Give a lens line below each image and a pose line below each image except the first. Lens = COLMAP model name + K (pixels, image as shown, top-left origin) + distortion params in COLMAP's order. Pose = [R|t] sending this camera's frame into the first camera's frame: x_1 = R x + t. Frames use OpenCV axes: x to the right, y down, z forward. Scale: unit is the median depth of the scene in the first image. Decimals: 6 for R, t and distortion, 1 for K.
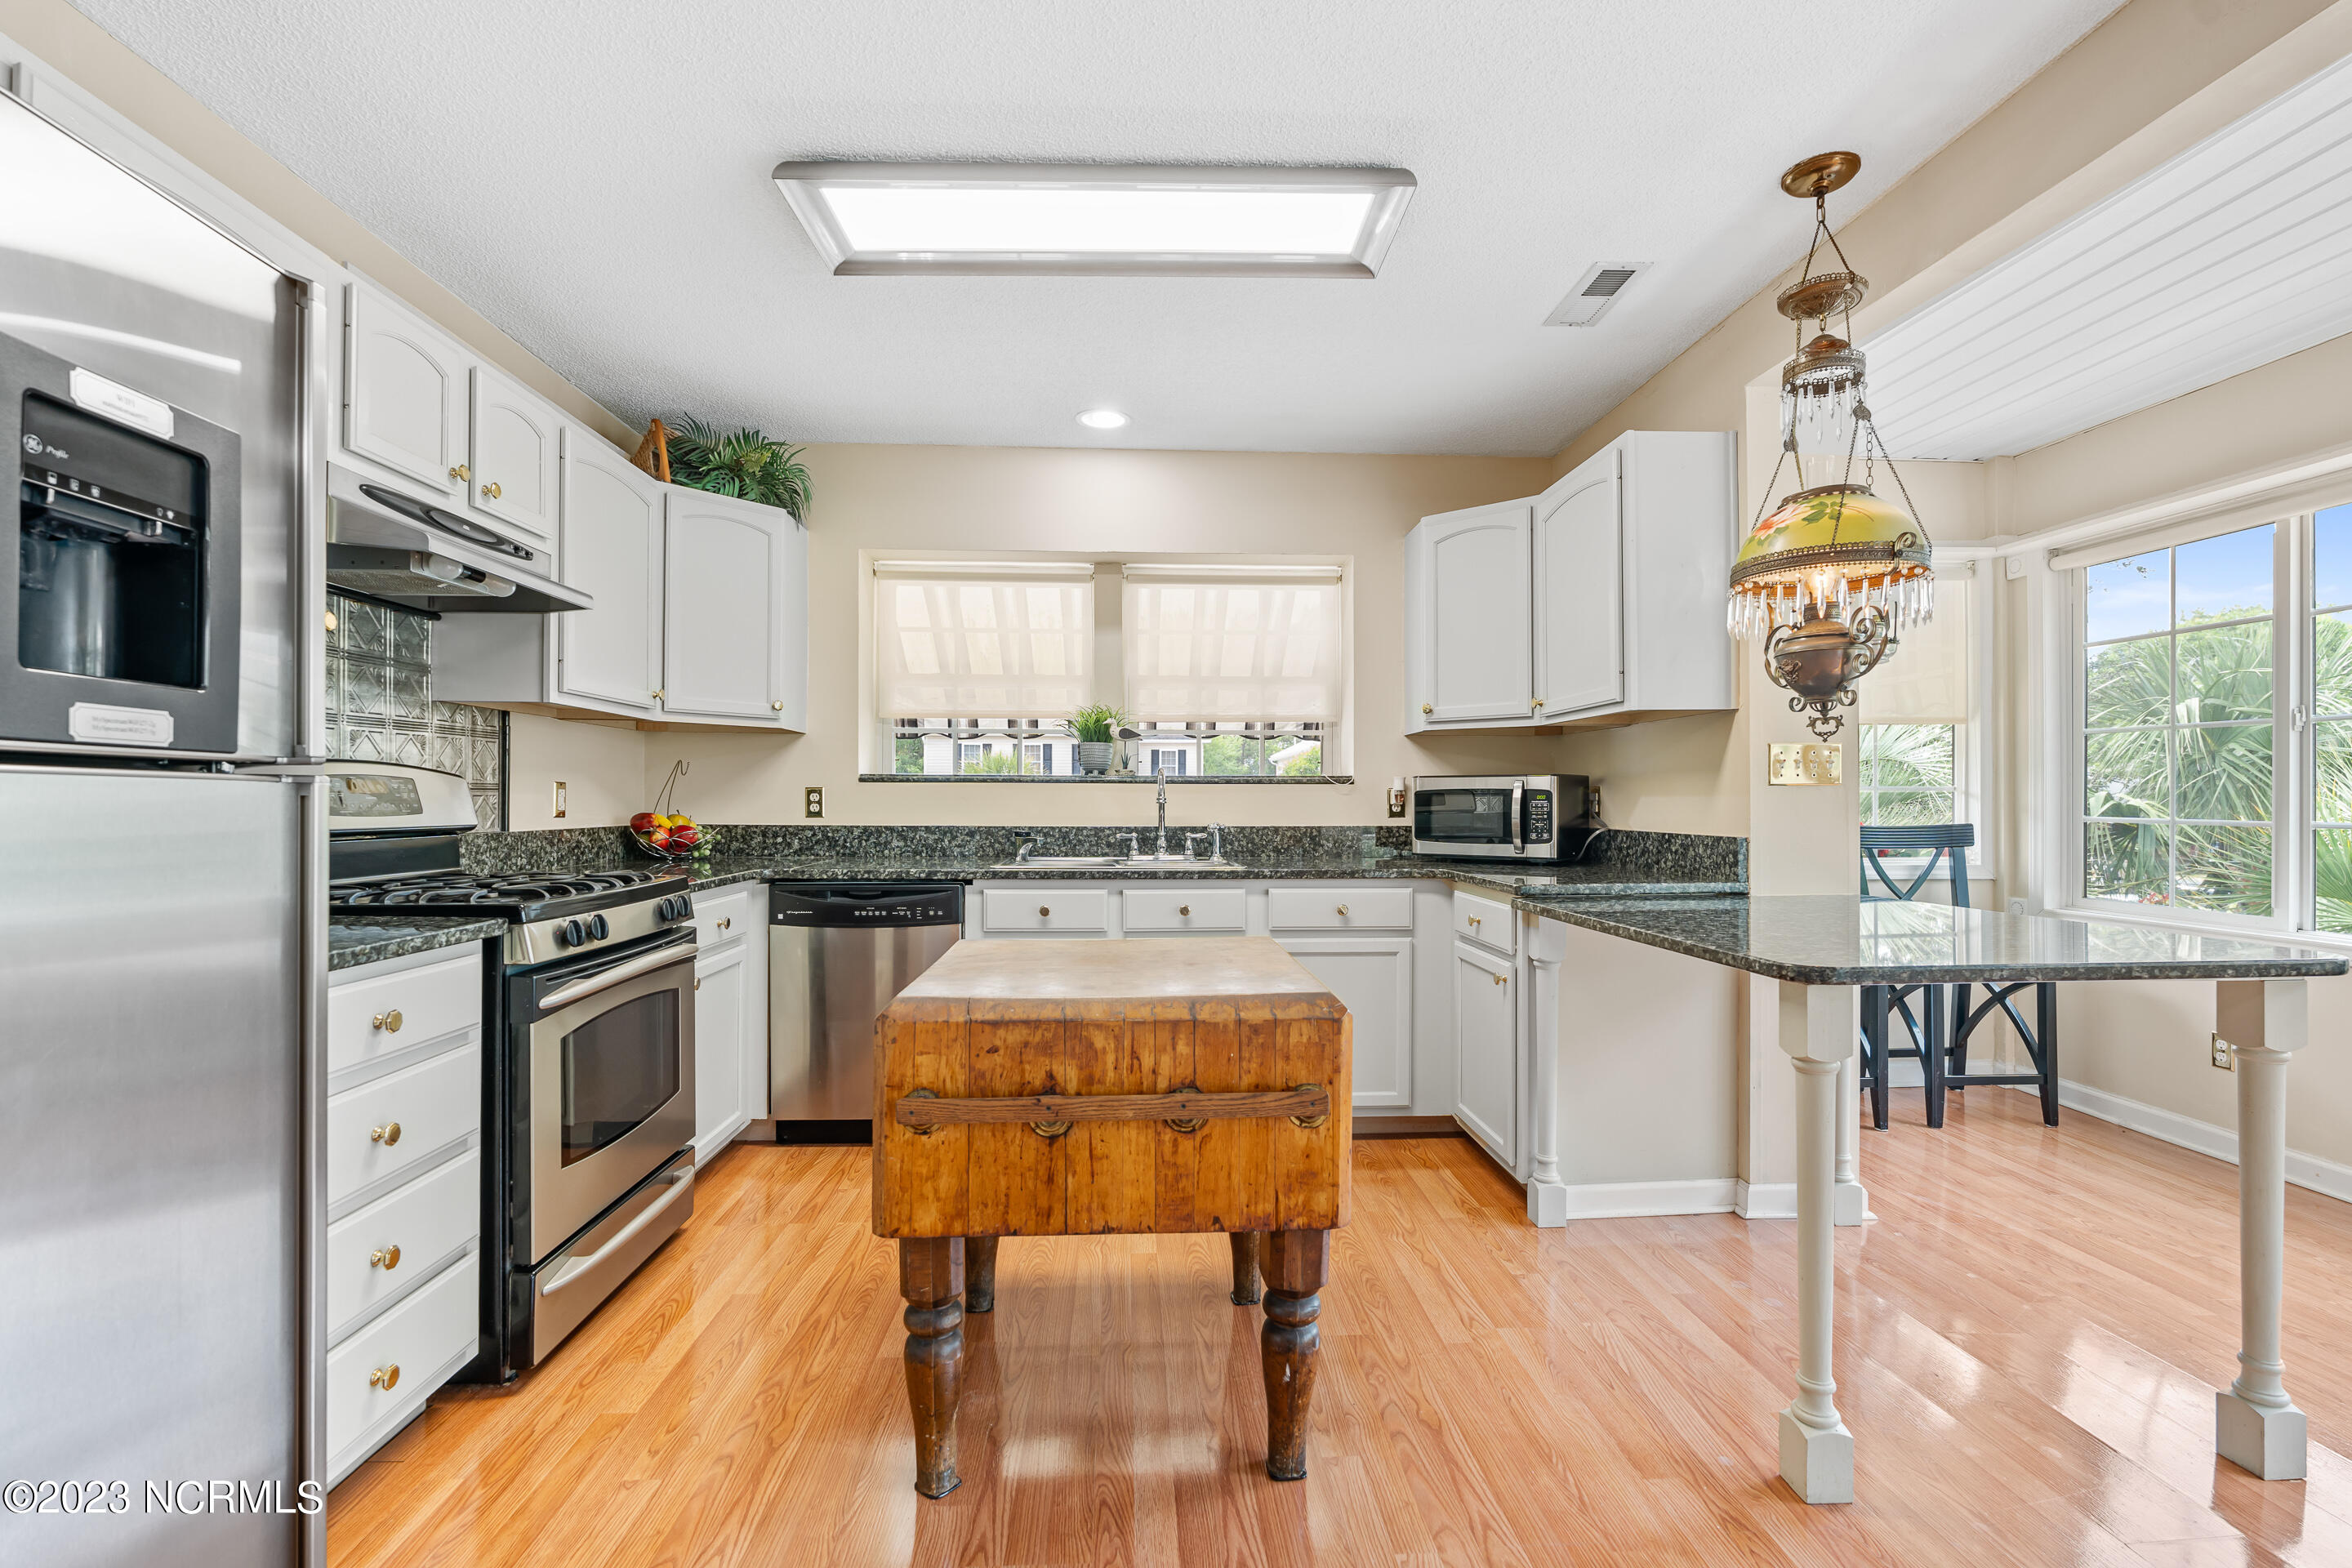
lens RADIAL K [[1038.6, 0, 1186.9], [0, 1038.6, 780.3], [0, 0, 1]] dist [-0.012766, 0.001201]
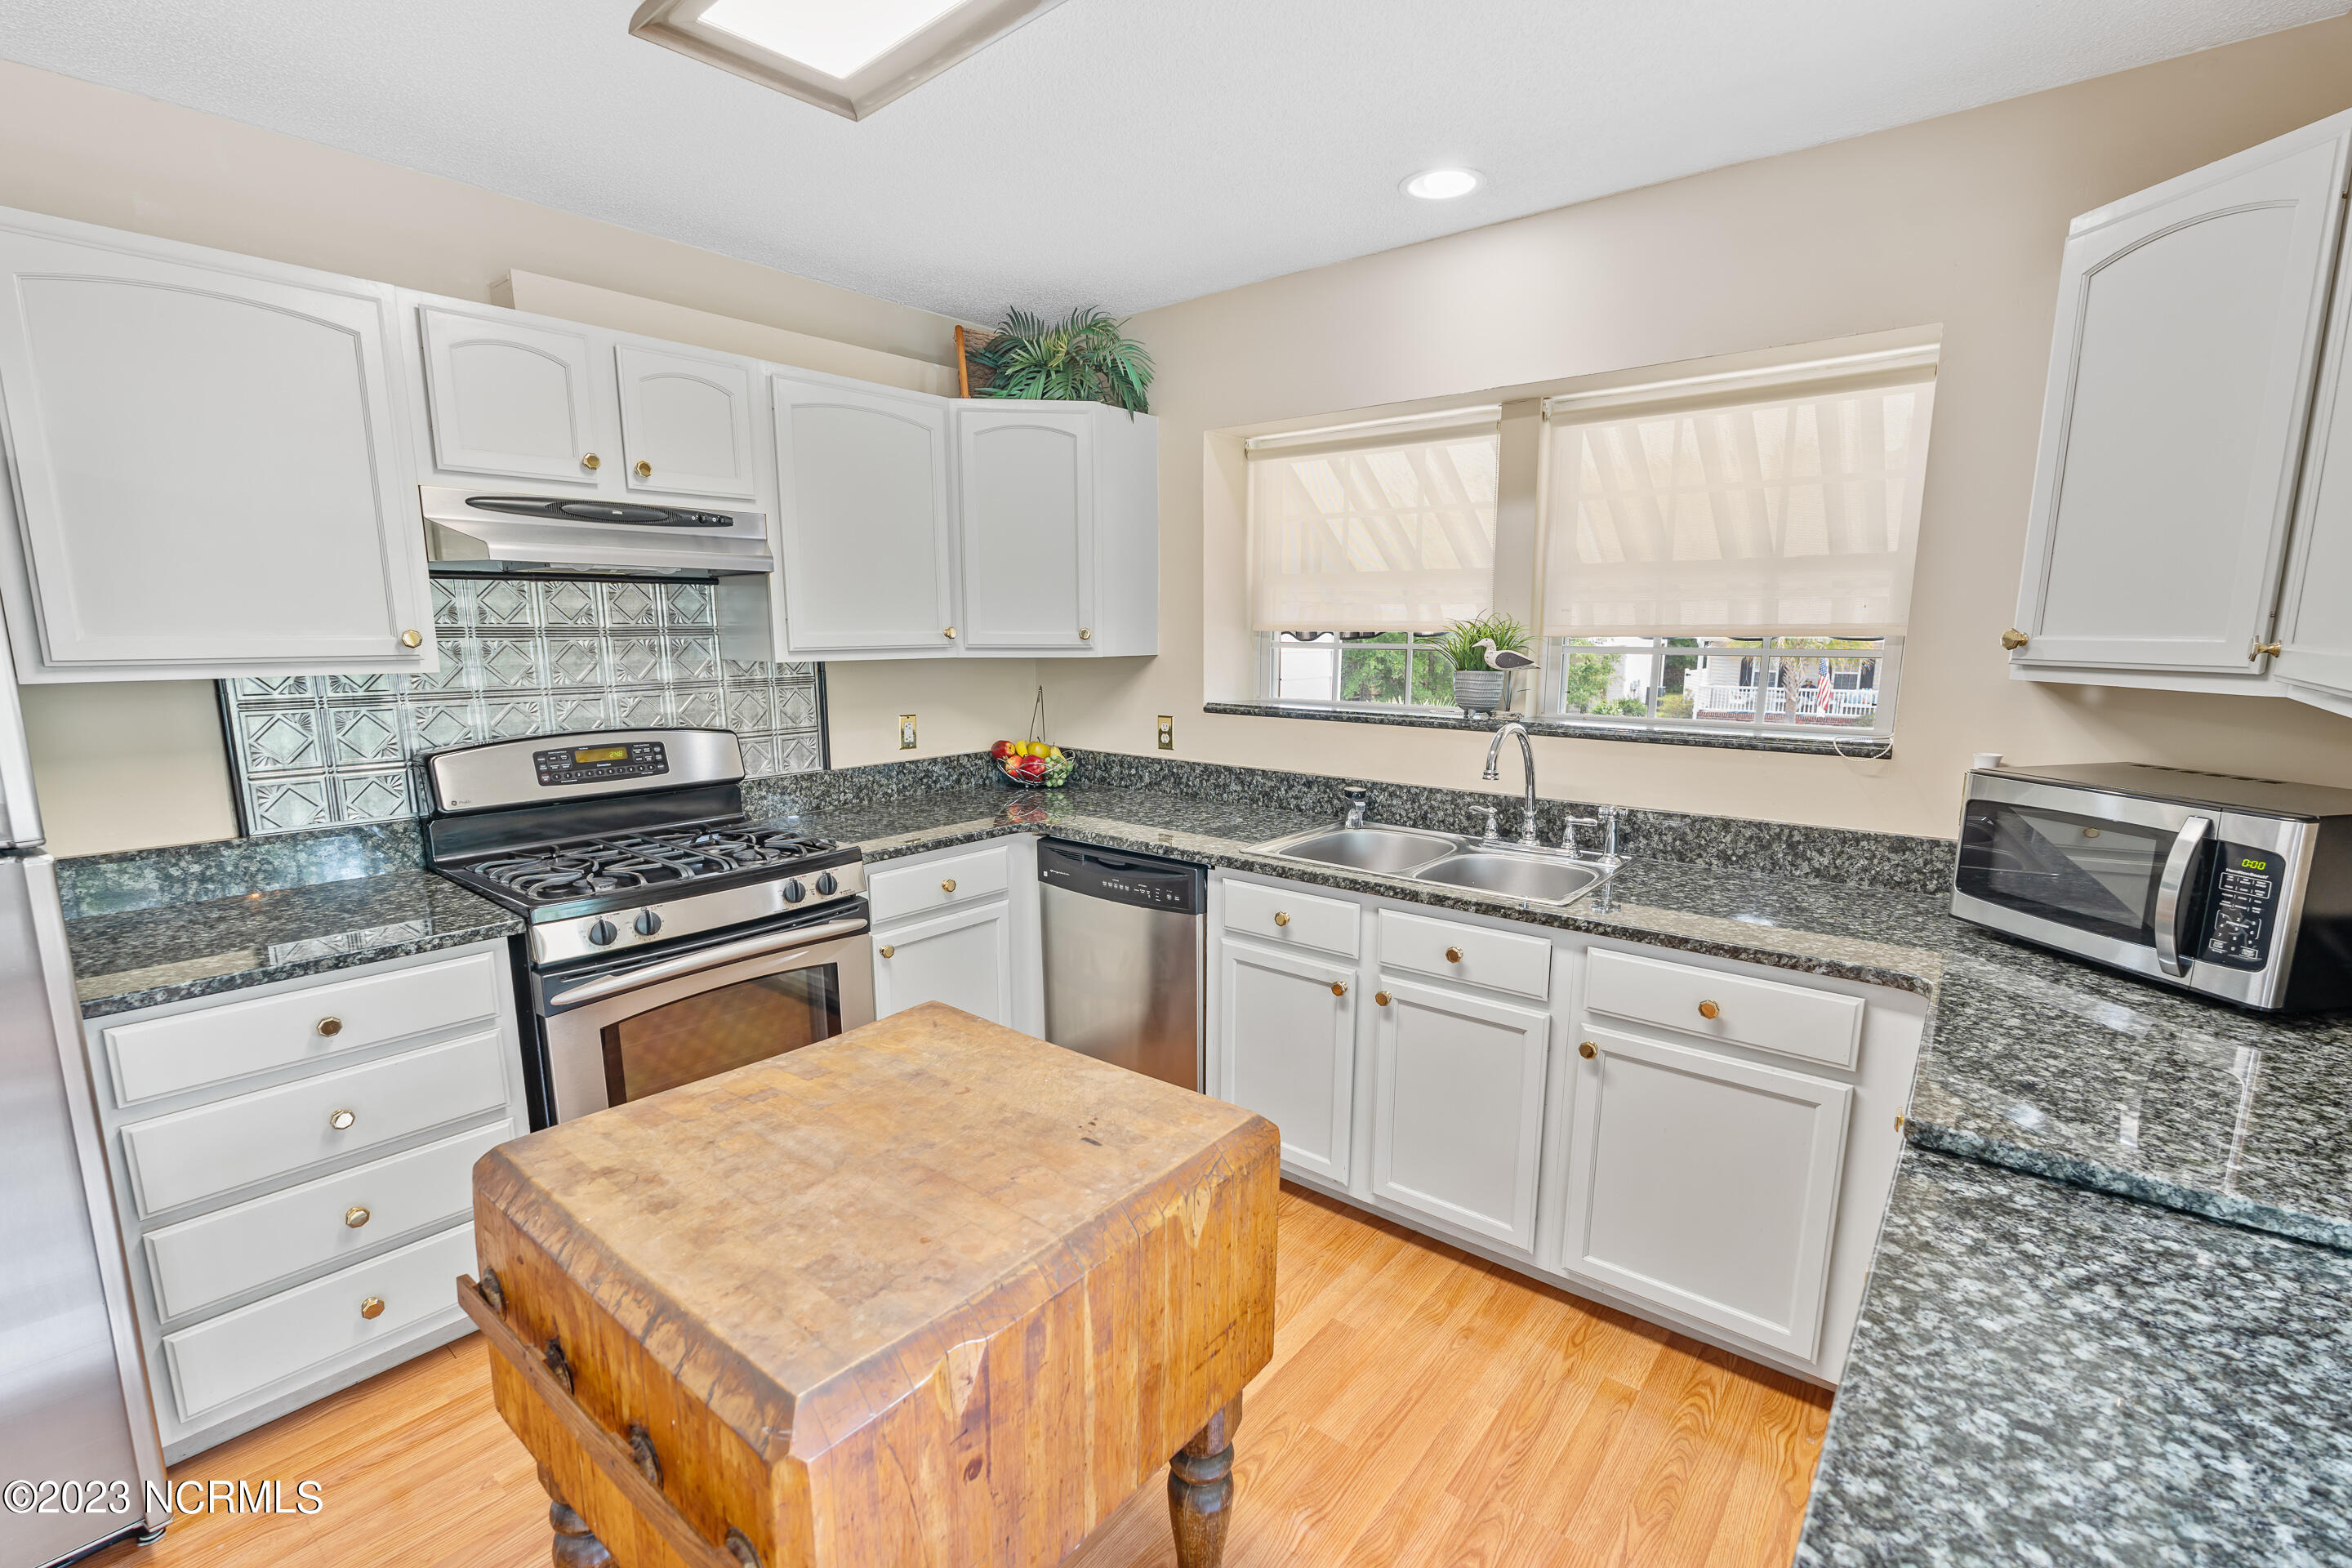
lens RADIAL K [[1038.6, 0, 1173.9], [0, 1038.6, 807.0], [0, 0, 1]] dist [-0.012766, 0.001201]
pose [[0.737845, 0.113343, -0.665386, 0.274649], [0.013179, 0.983193, 0.182093, -0.085816], [0.674842, -0.143126, 0.723950, 0.368318]]
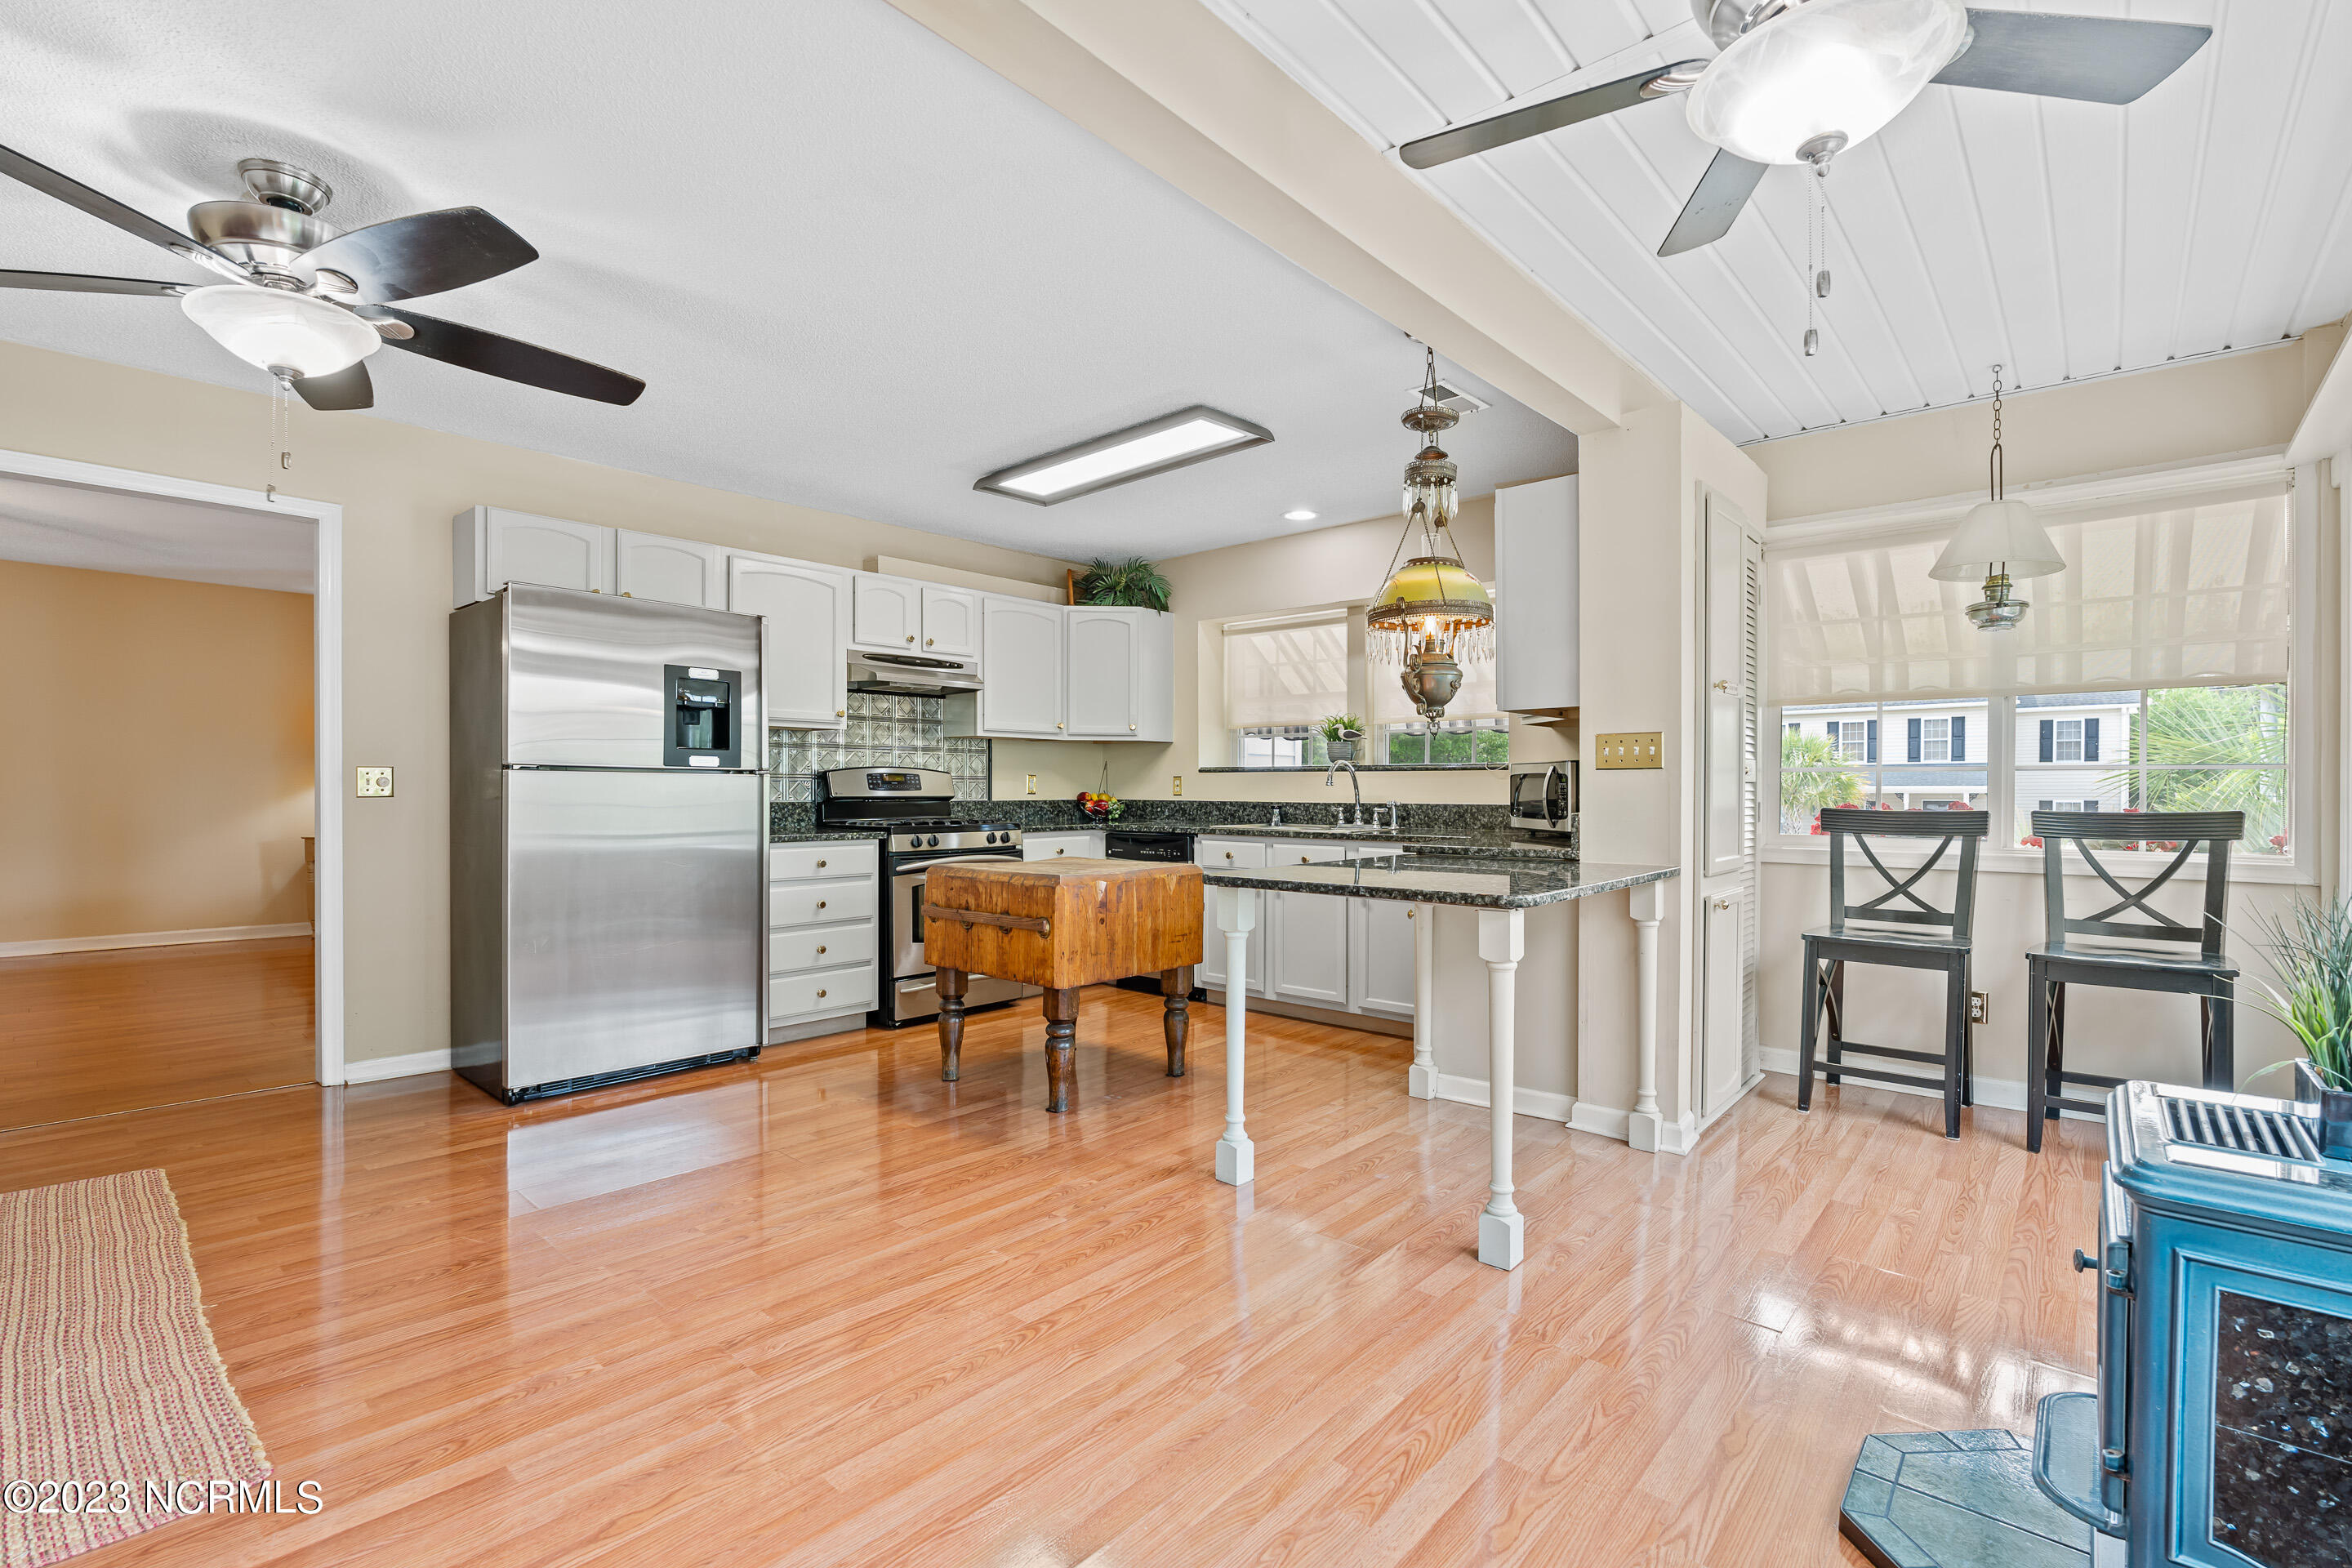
lens RADIAL K [[1038.6, 0, 1175.8], [0, 1038.6, 789.5], [0, 0, 1]] dist [-0.012766, 0.001201]
pose [[0.713962, 0.000821, -0.700184, 0.800486], [0.012808, 0.999817, 0.014232, 0.004438], [0.700067, -0.019129, 0.713821, -0.136428]]
